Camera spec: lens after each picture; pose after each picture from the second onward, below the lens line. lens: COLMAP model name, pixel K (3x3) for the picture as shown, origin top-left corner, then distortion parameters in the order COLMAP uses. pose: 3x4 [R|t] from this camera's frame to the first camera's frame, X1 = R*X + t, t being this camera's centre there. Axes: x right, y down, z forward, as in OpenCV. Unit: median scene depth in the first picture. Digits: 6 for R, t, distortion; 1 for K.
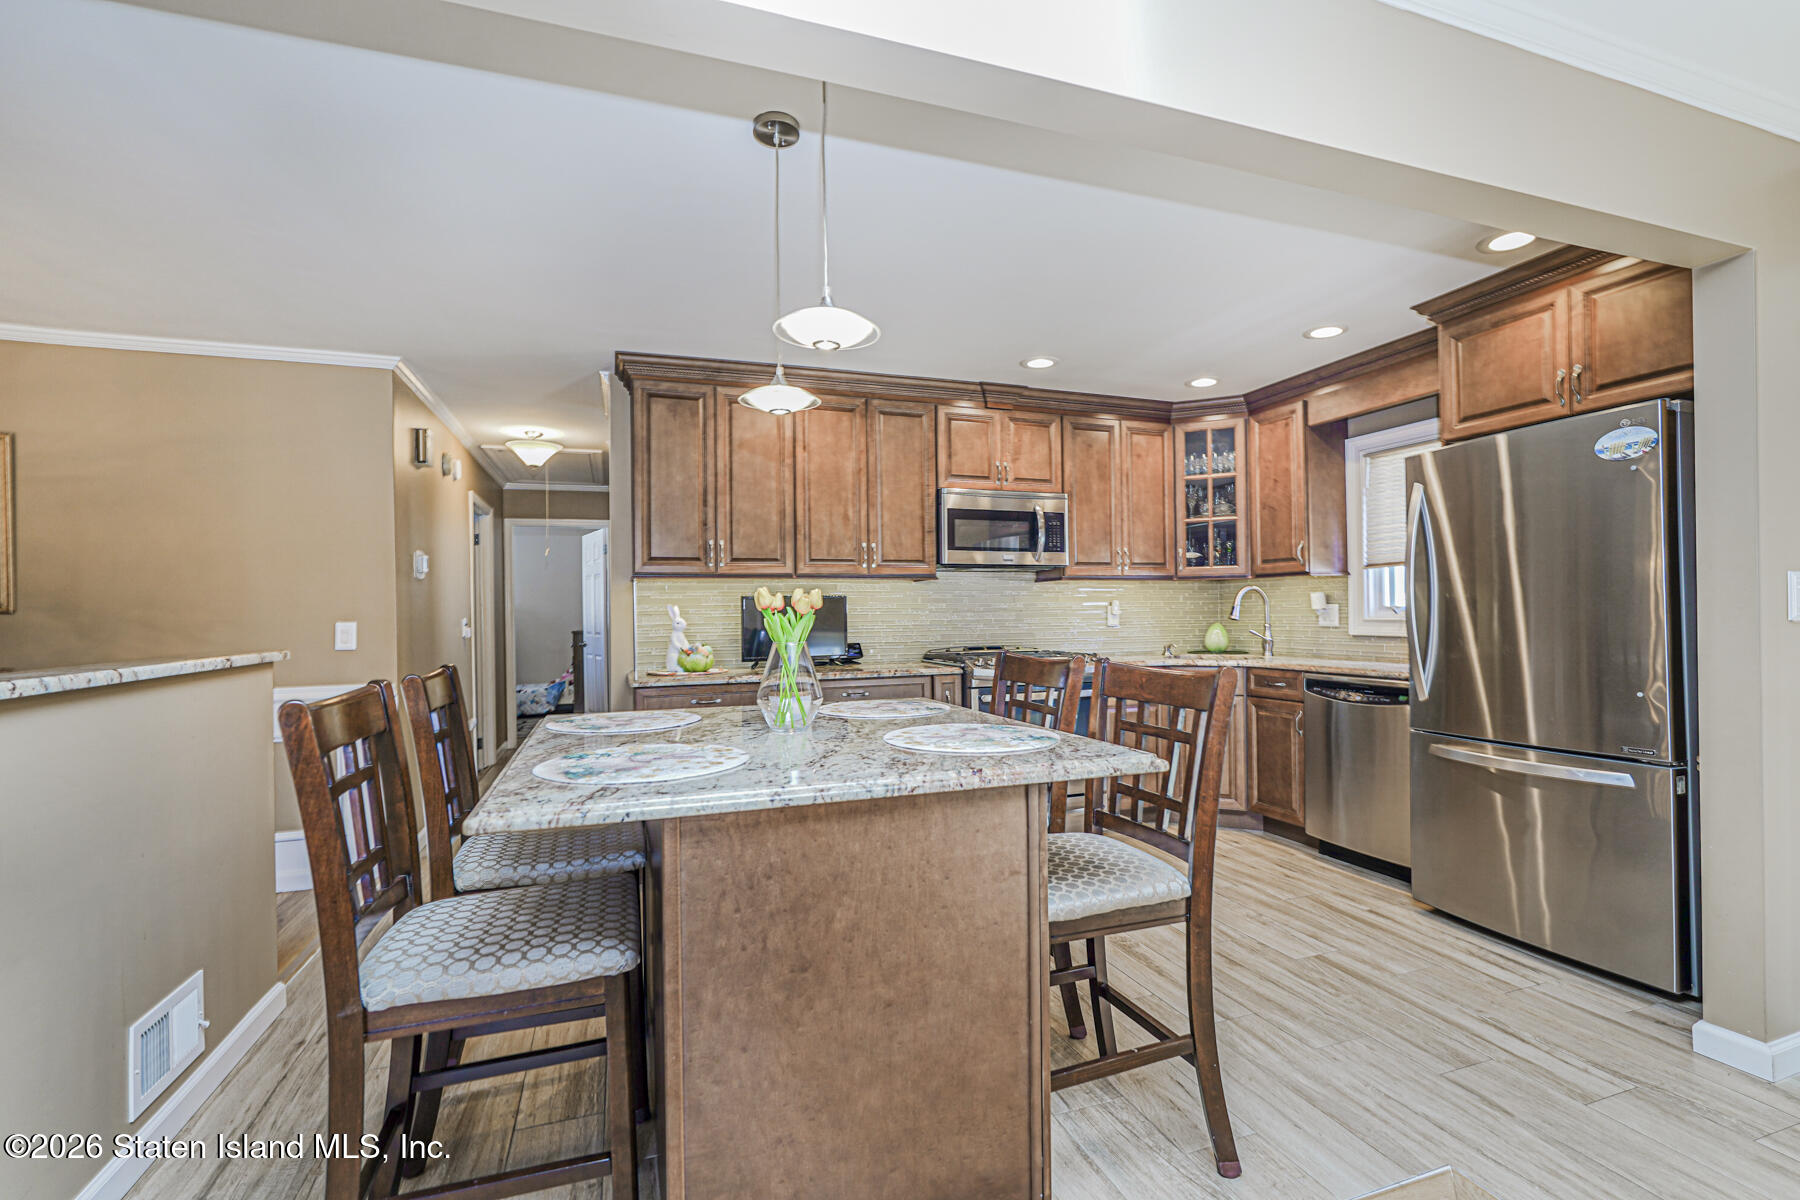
lens RADIAL K [[794.5, 0, 899.7], [0, 794.5, 607.6], [0, 0, 1]] dist [-0.013908, 0.009005]
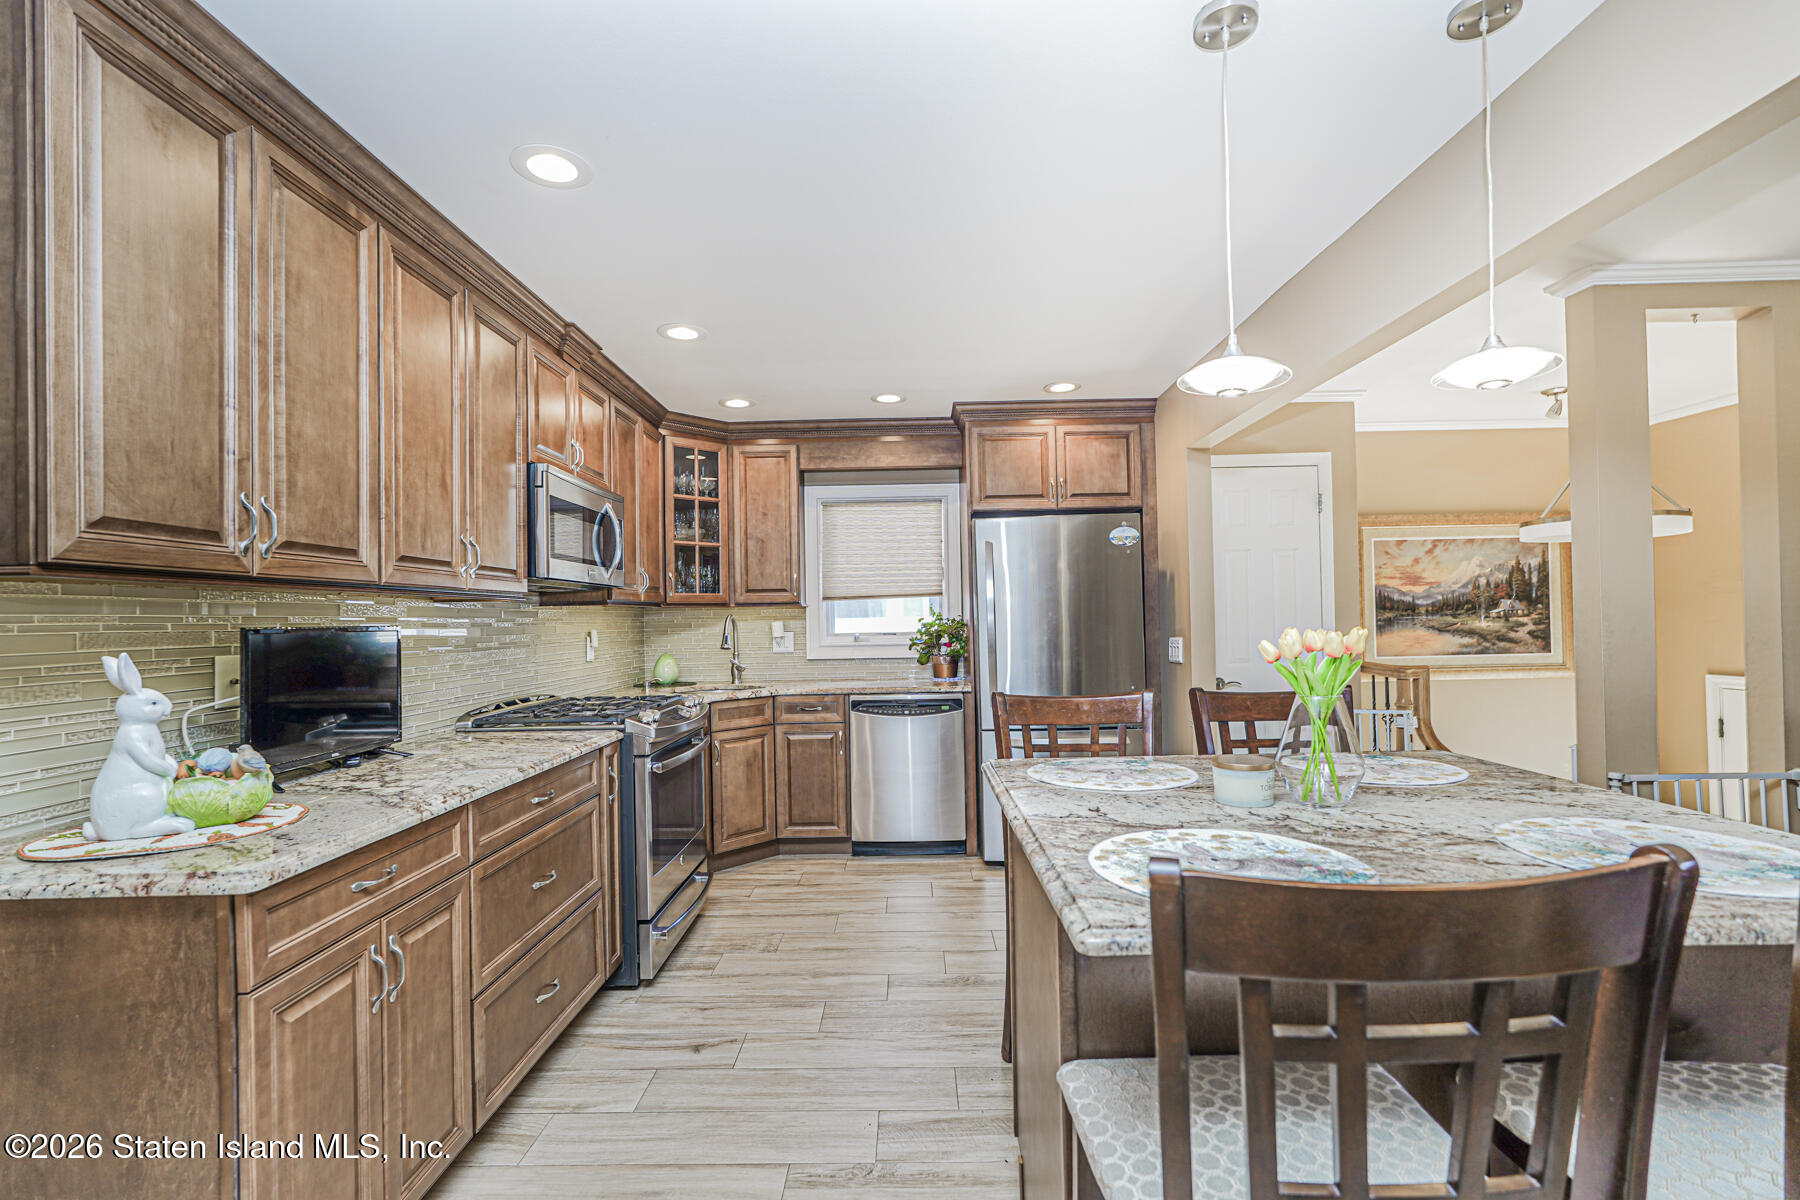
lens RADIAL K [[794.5, 0, 900.8], [0, 794.5, 607.2], [0, 0, 1]] dist [-0.013908, 0.009005]
pose [[0.347391, 0.019068, 0.937527, -0.491150], [0.006407, 0.999722, -0.022707, -0.014203], [-0.937699, 0.013895, 0.347172, 0.530943]]
